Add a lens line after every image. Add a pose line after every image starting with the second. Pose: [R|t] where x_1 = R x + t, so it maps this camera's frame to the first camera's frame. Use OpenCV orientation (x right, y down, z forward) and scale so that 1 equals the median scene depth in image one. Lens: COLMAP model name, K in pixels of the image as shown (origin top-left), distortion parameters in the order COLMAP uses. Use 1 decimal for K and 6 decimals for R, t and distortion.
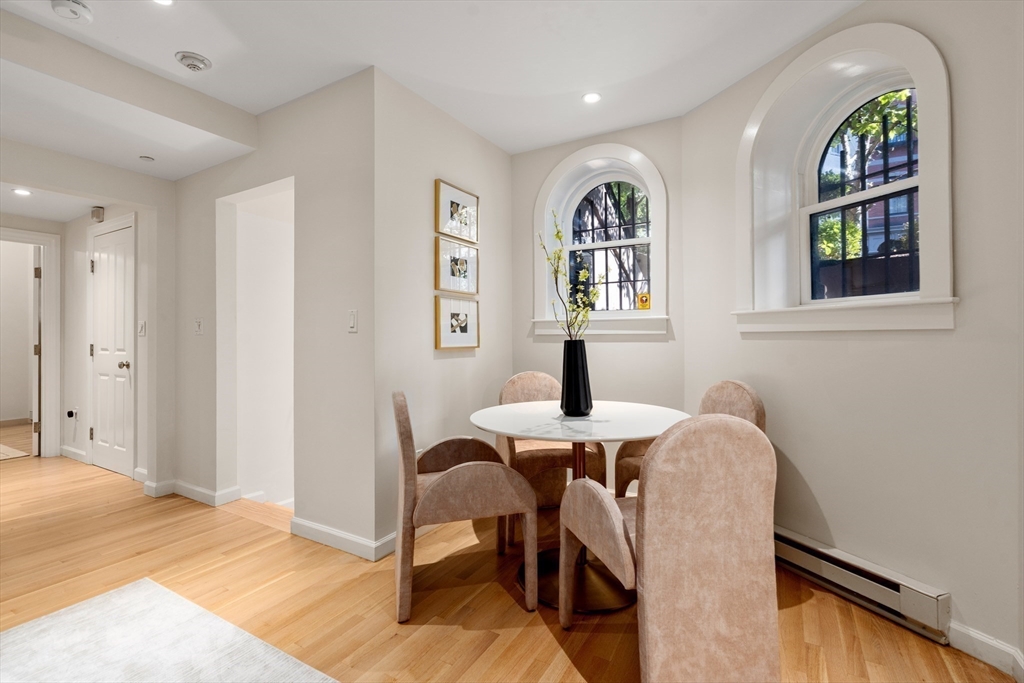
lens RADIAL K [[482.2, 0, 512.0], [0, 482.2, 341.5], [0, 0, 1]] dist [0.002090, 0.000027]
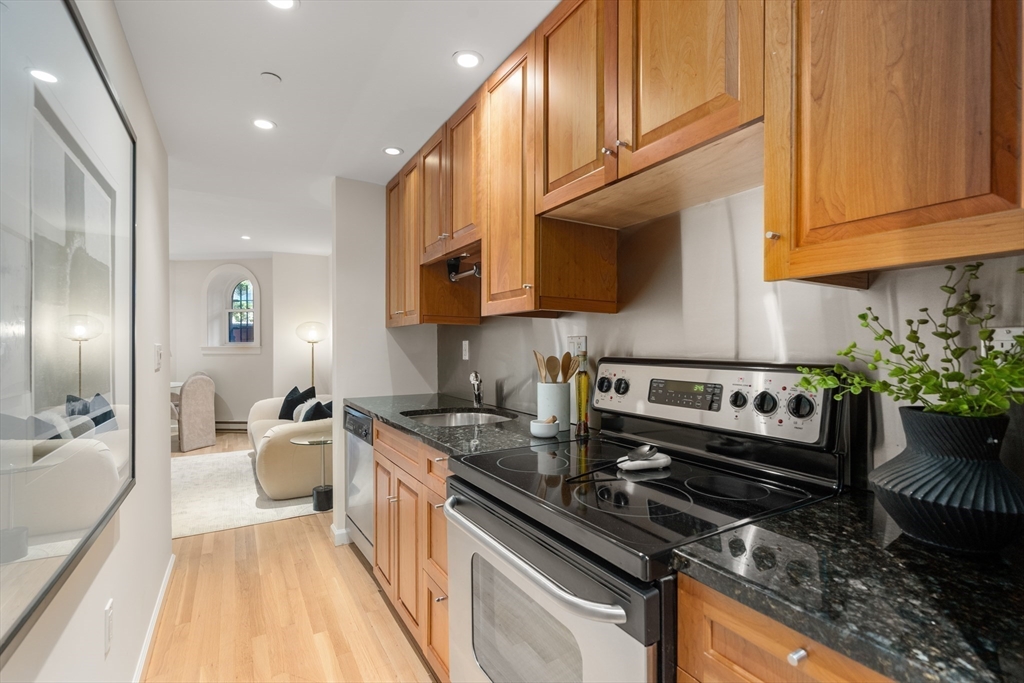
lens RADIAL K [[482.2, 0, 512.0], [0, 482.2, 341.5], [0, 0, 1]] dist [0.002090, 0.000027]
pose [[0.502935, 0.011336, 0.864250, -1.131455], [0.000597, 0.999909, -0.013463, -0.056483], [-0.864324, 0.007287, 0.502883, -2.122032]]
